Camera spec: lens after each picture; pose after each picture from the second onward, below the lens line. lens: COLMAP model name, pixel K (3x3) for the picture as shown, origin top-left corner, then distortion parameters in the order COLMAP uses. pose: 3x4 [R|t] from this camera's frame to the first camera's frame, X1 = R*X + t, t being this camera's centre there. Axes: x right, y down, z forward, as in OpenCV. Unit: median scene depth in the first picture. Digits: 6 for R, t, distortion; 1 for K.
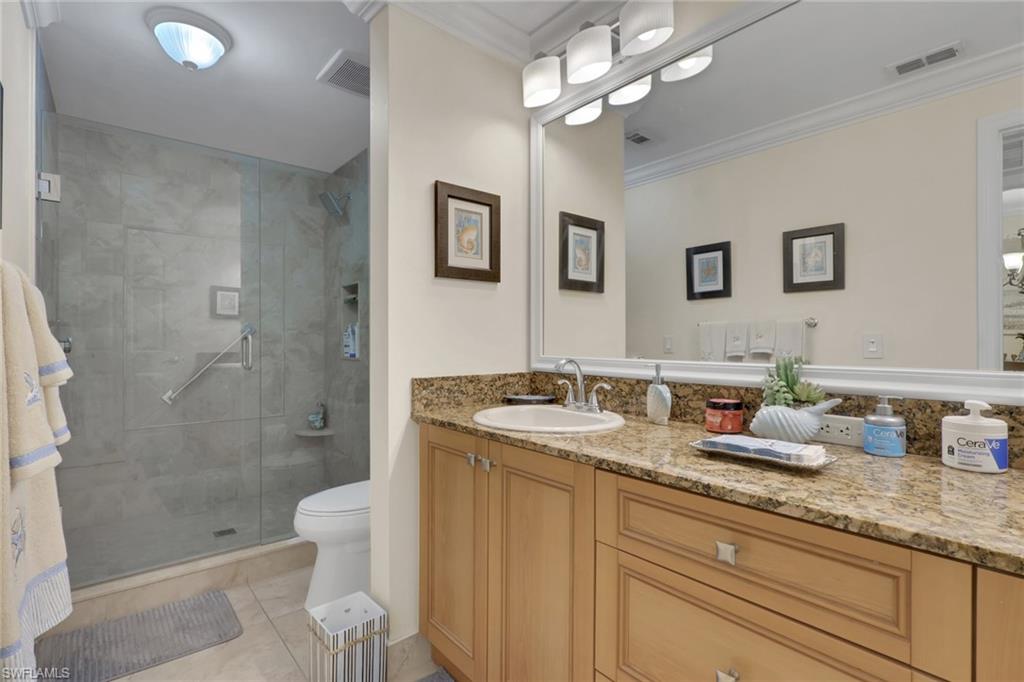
lens RADIAL K [[483.0, 0, 512.4], [0, 483.0, 338.1], [0, 0, 1]] dist [-0.008133, 0.001516]
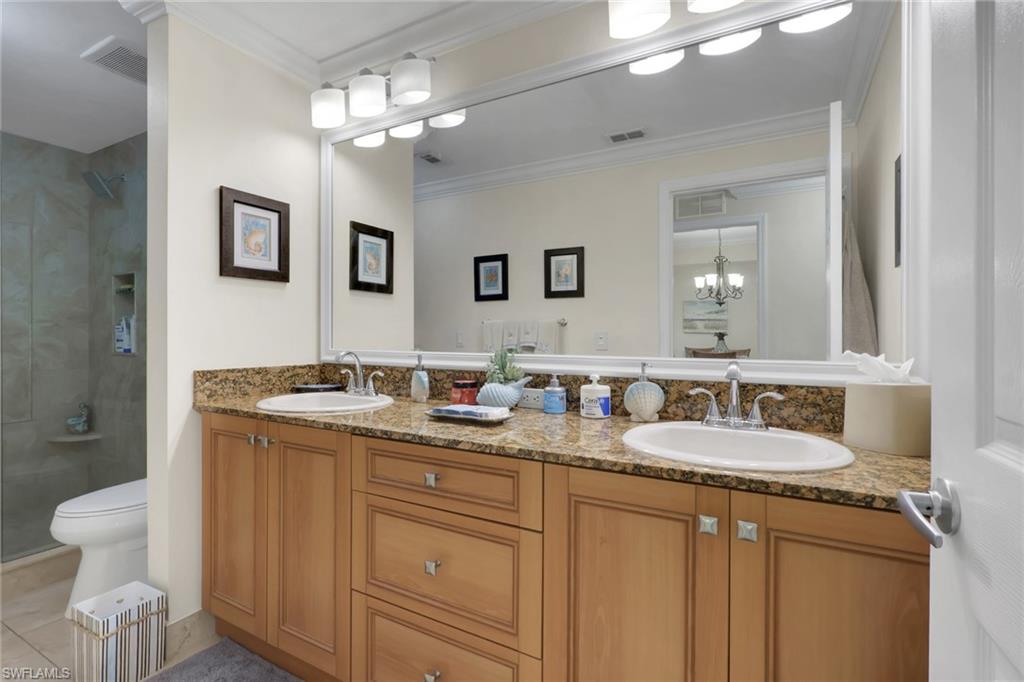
lens RADIAL K [[483.0, 0, 518.3], [0, 483.0, 336.7], [0, 0, 1]] dist [-0.008133, 0.001516]
pose [[0.935594, 0.003200, 0.353064, 0.081269], [-0.006263, 0.999952, 0.007533, -0.003828], [-0.353023, -0.009259, 0.935569, -0.229043]]
